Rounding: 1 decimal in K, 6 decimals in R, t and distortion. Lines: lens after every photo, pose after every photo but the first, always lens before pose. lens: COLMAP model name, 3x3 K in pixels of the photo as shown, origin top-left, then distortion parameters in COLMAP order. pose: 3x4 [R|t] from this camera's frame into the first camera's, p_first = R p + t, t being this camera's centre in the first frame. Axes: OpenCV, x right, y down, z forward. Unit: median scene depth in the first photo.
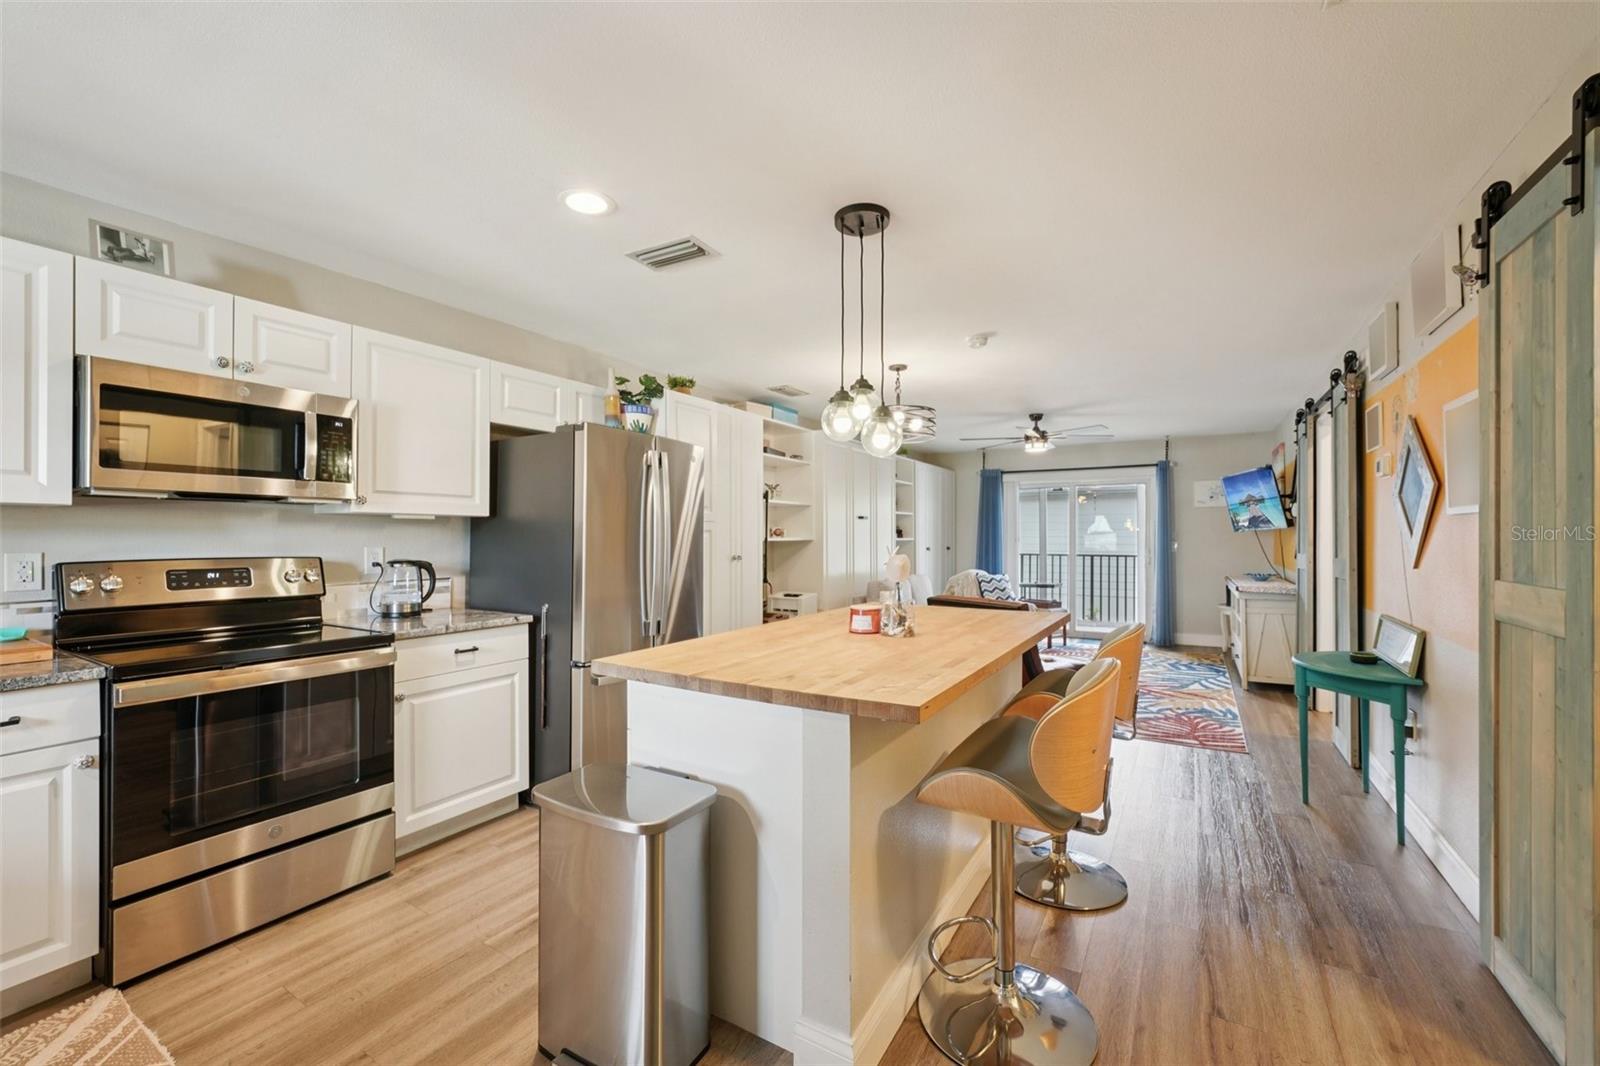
lens RADIAL K [[685.8, 0, 801.2], [0, 685.8, 529.2], [0, 0, 1]] dist [0.003507, 0.001326]
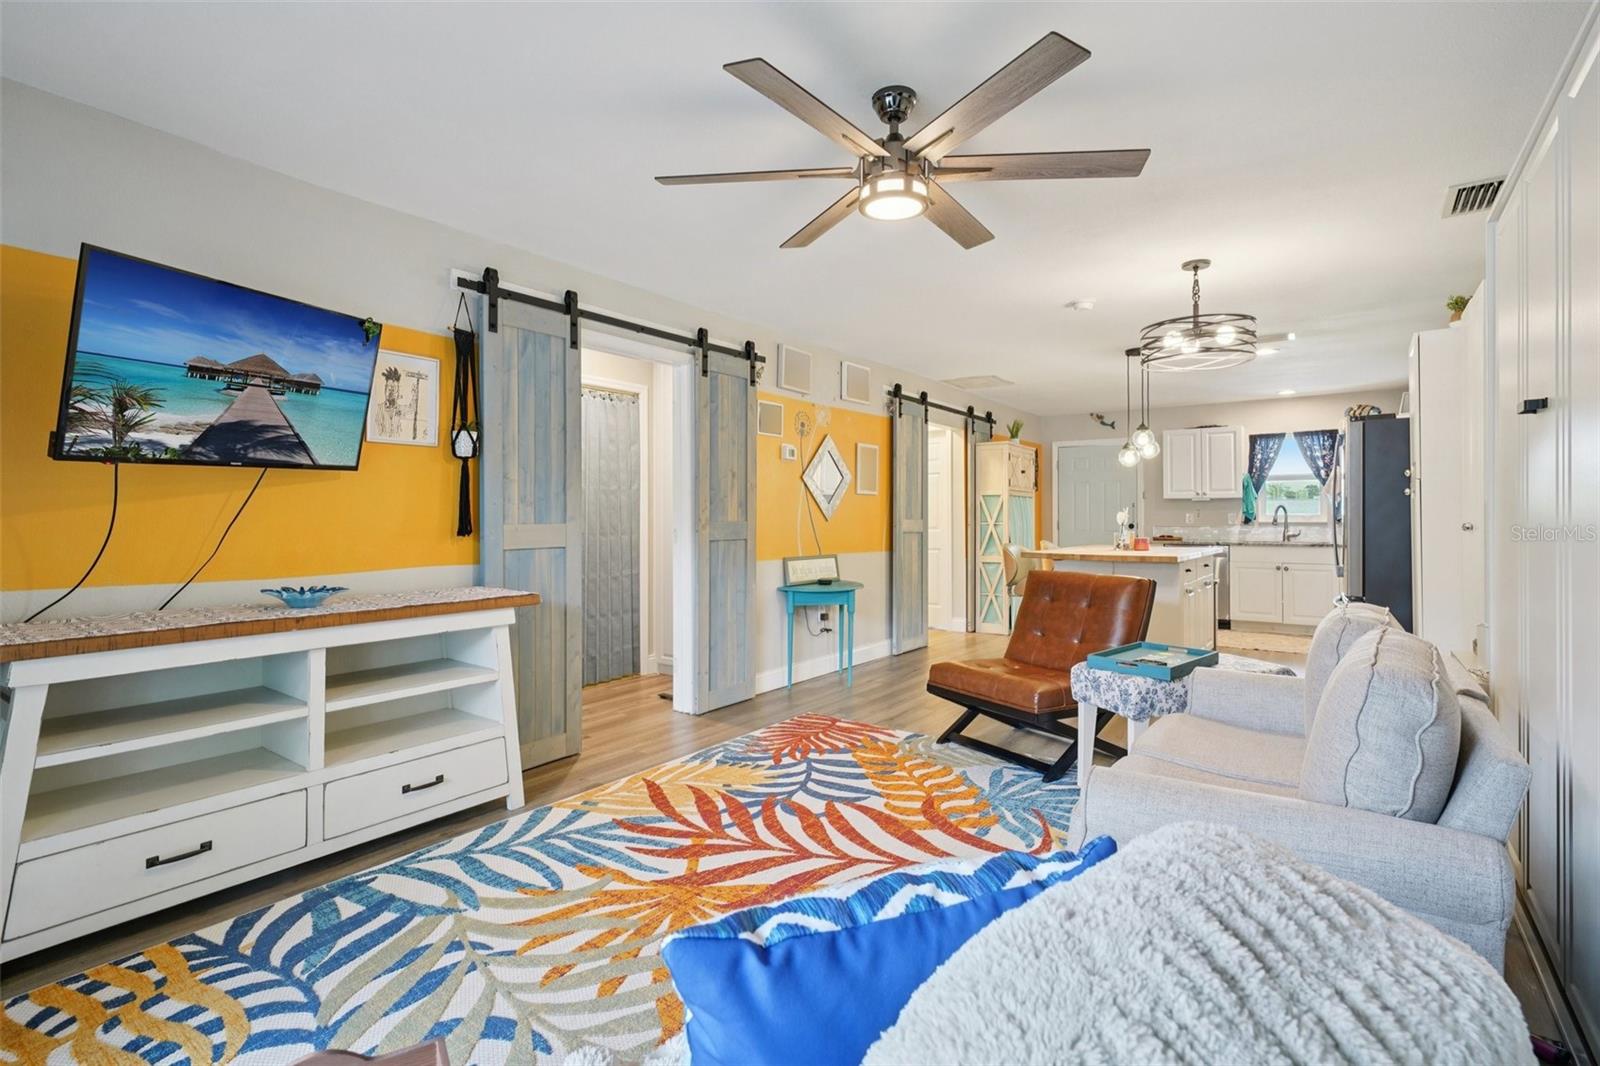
lens RADIAL K [[759.7, 0, 796.4], [0, 759.7, 512.1], [0, 0, 1]] dist [0.006312, 0.000127]
pose [[-0.994571, 0.001277, 0.104052, 1.206659], [-0.000152, 0.999906, -0.013726, 0.100639], [-0.104060, -0.013668, -0.994477, 4.651036]]
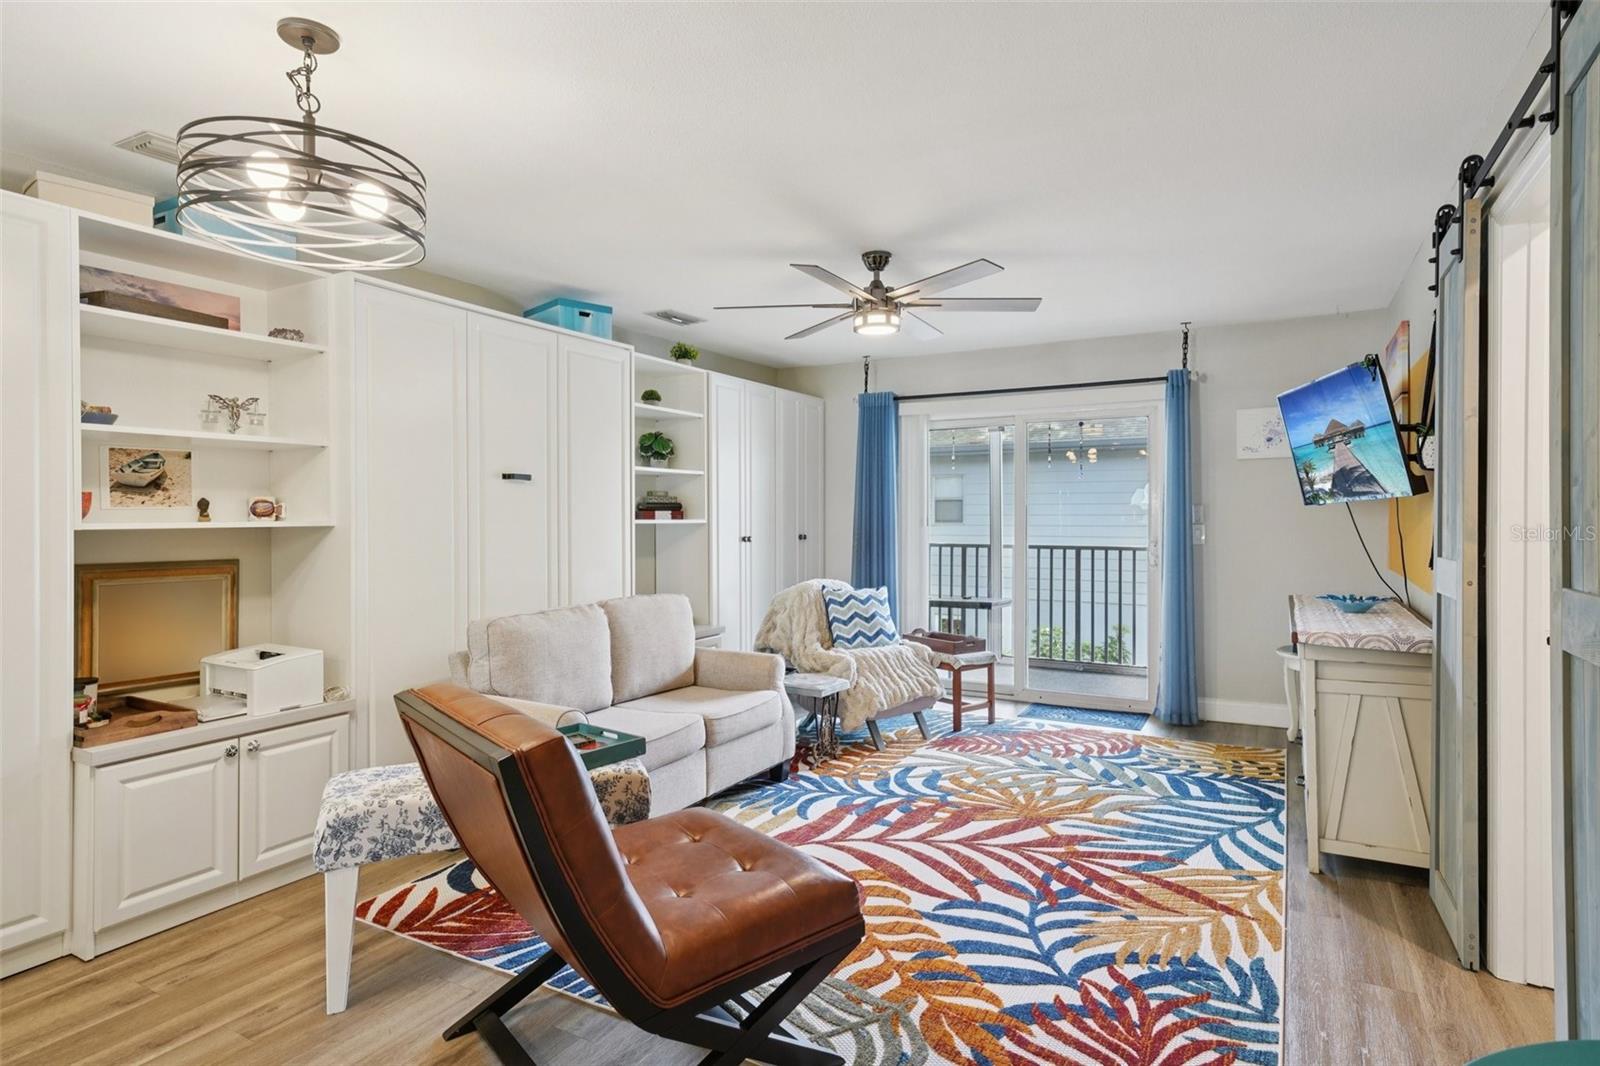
lens RADIAL K [[868.3, 0, 792.6], [0, 868.3, 519.4], [0, 0, 1]] dist [0.008762, 0.000115]
pose [[0.999988, -0.002632, 0.004120, 0.973041], [0.002582, 0.999924, 0.012036, 0.018698], [-0.004151, -0.012025, 0.999919, 1.404687]]
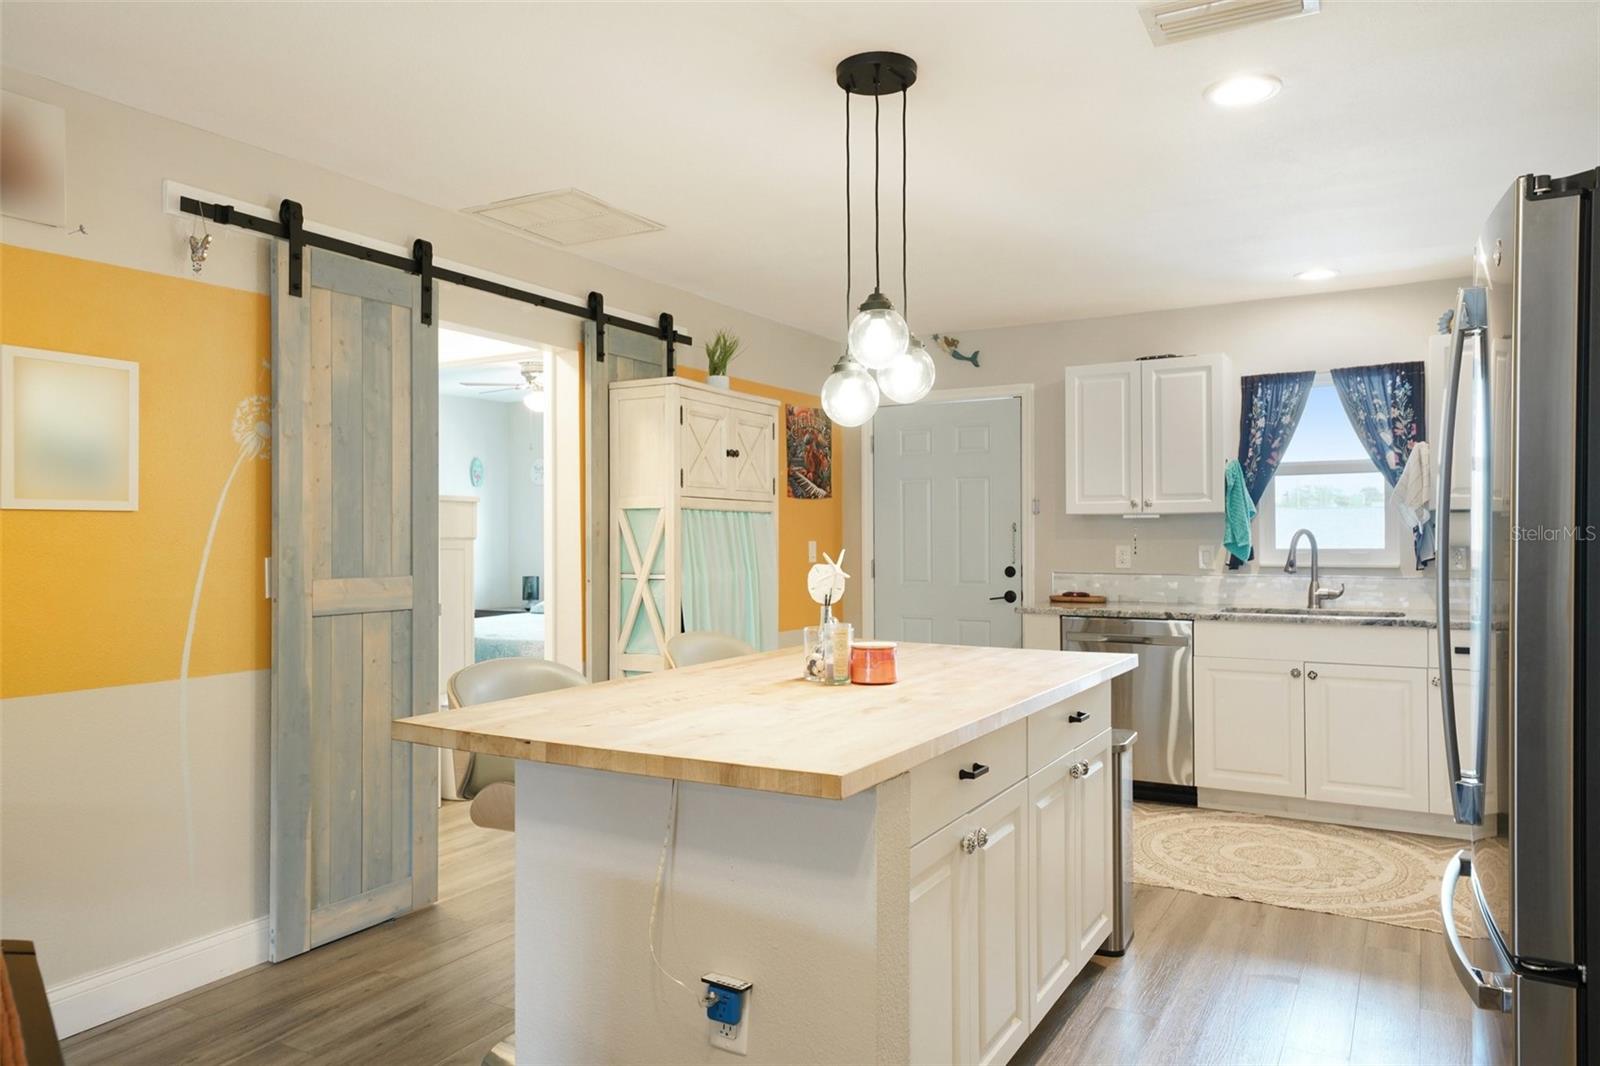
lens RADIAL K [[1095.8, 0, 800.8], [0, 1095.8, 533.2], [0, 0, 1]] dist [0.046543, 0.000520]
pose [[-0.999931, 0.003910, -0.011069, 0.272201], [0.003985, 0.999969, -0.006835, 0.028000], [0.011042, -0.006878, -0.999915, 2.944606]]
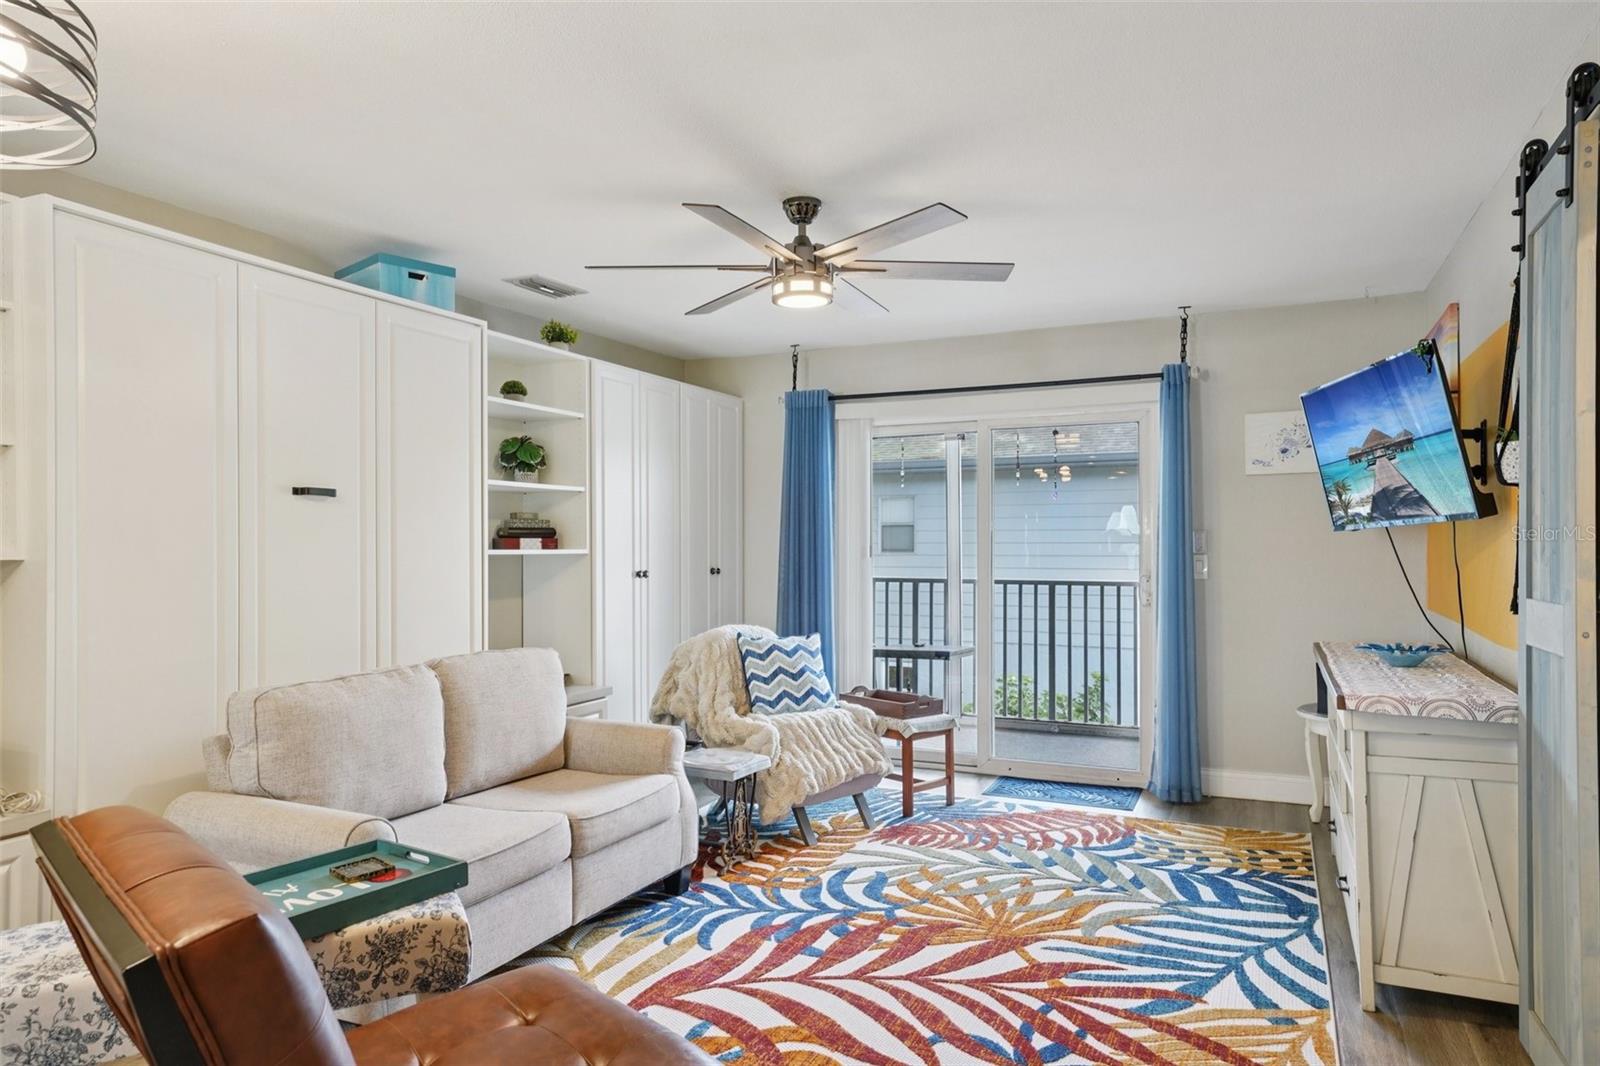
lens RADIAL K [[1013.9, 0, 800.8], [0, 1013.9, 538.6], [0, 0, 1]] dist [0.028963, -0.002661]
pose [[0.996284, -0.002793, 0.086080, 1.019159], [0.002566, 0.999993, 0.002747, 0.019714], [-0.086087, -0.002516, 0.996284, 1.633369]]
